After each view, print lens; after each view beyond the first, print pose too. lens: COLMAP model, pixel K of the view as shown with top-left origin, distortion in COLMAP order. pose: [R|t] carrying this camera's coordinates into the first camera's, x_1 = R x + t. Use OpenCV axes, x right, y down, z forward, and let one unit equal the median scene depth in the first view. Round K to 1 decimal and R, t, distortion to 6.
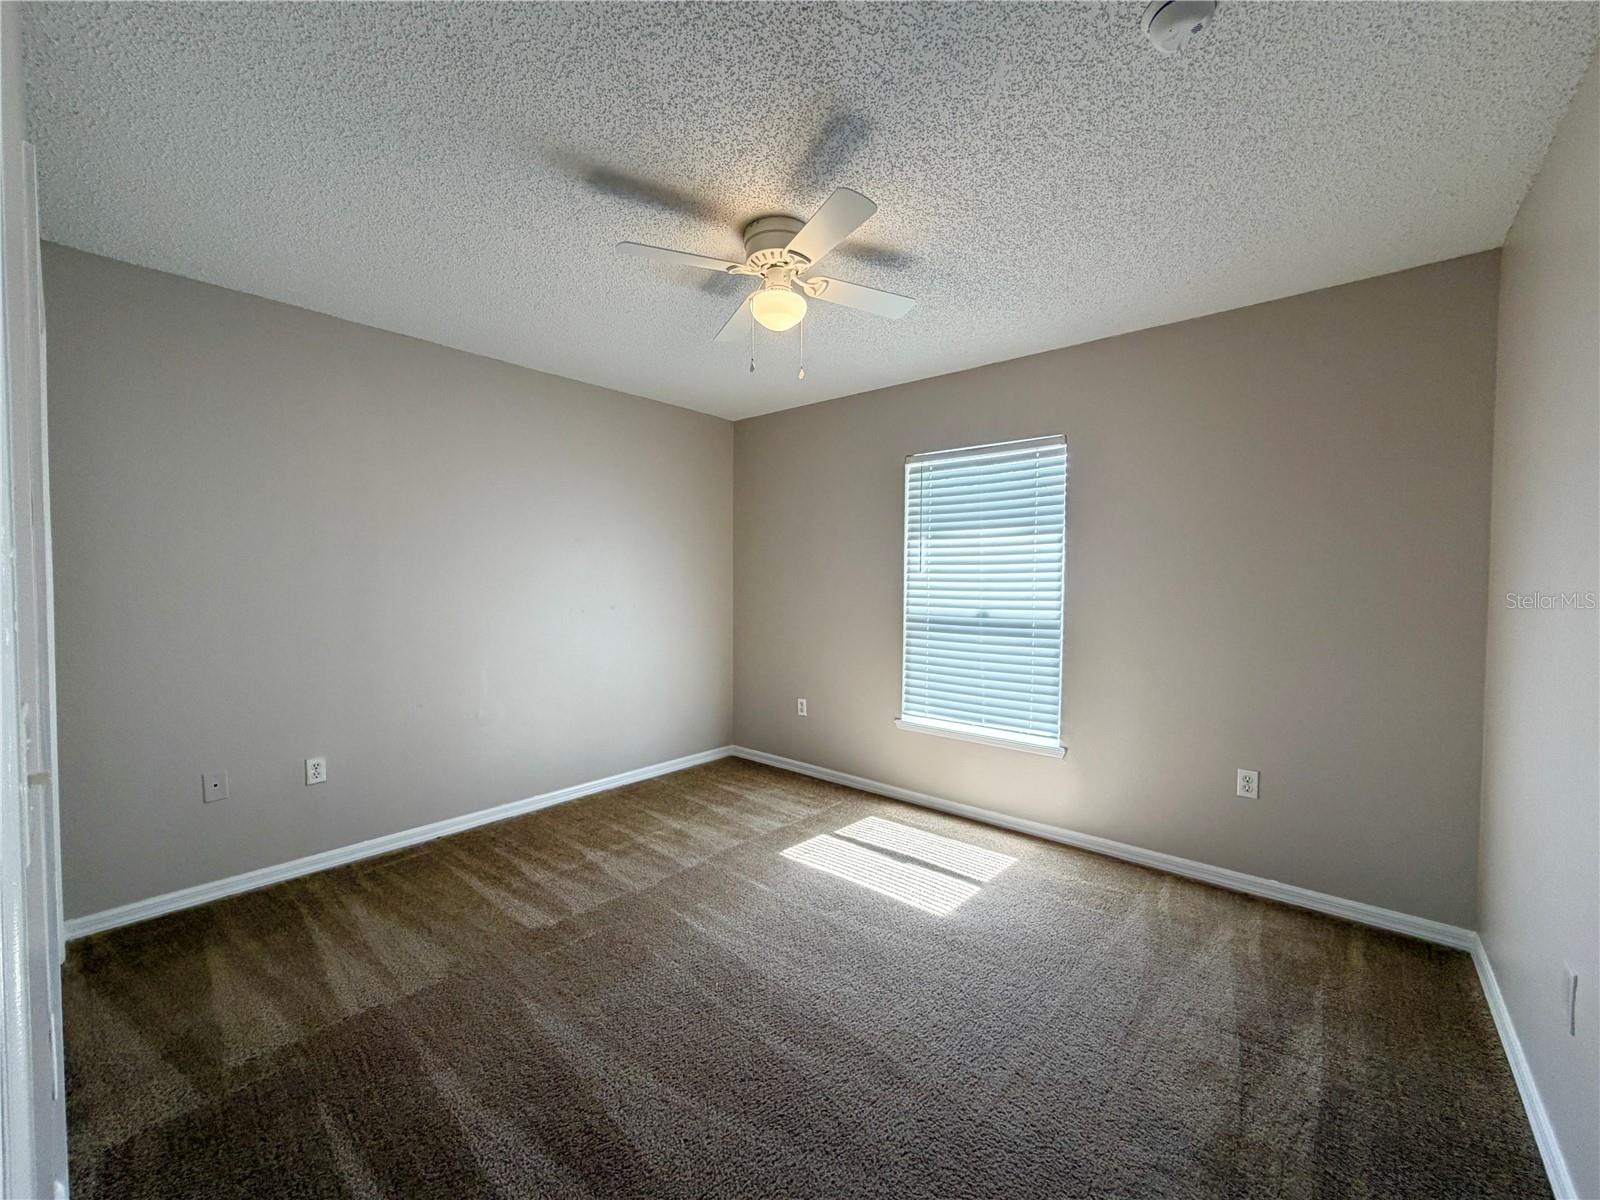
lens RADIAL K [[637.3, 0, 794.7], [0, 637.3, 598.2], [0, 0, 1]] dist [-0.000625, 0.000337]
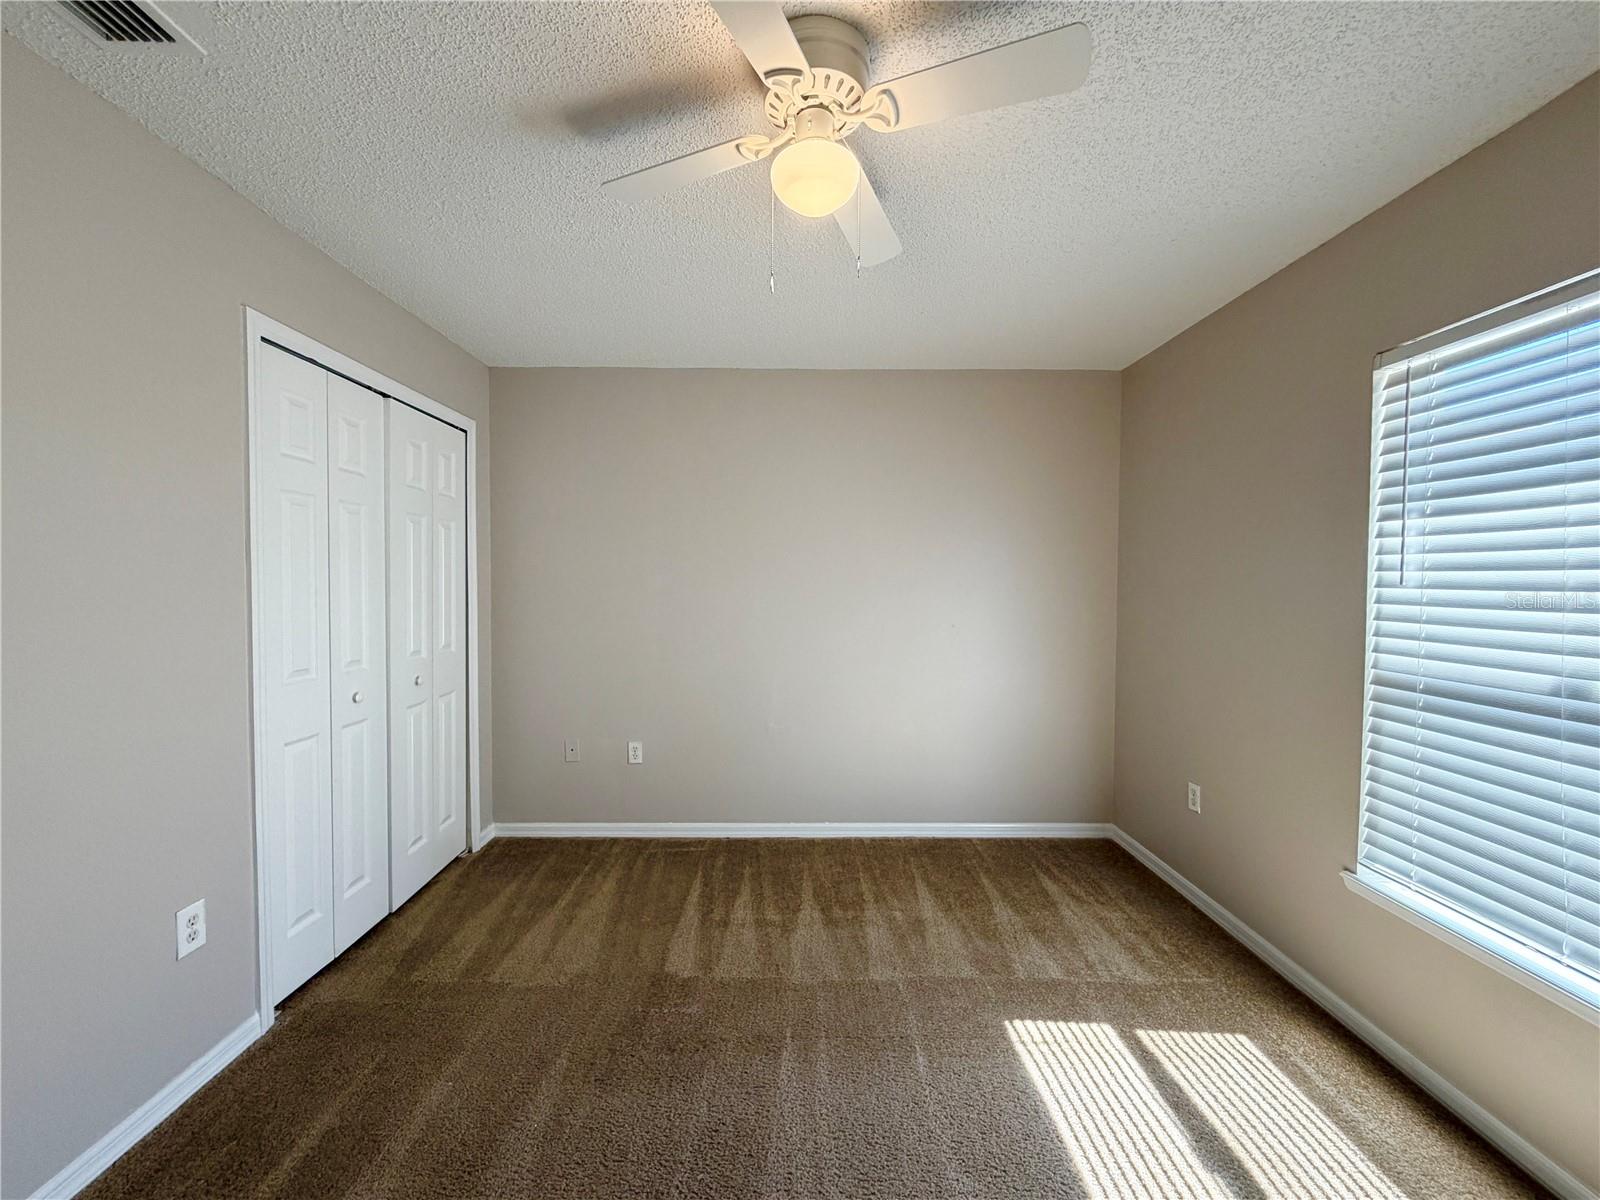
lens RADIAL K [[634.1, 0, 796.6], [0, 634.1, 600.5], [0, 0, 1]] dist [0.001229, 0.000029]
pose [[0.658760, 0.019553, -0.752099, 0.270340], [-0.022252, 0.999731, 0.006500, -0.023913], [0.752024, 0.012454, 0.659018, 0.351487]]
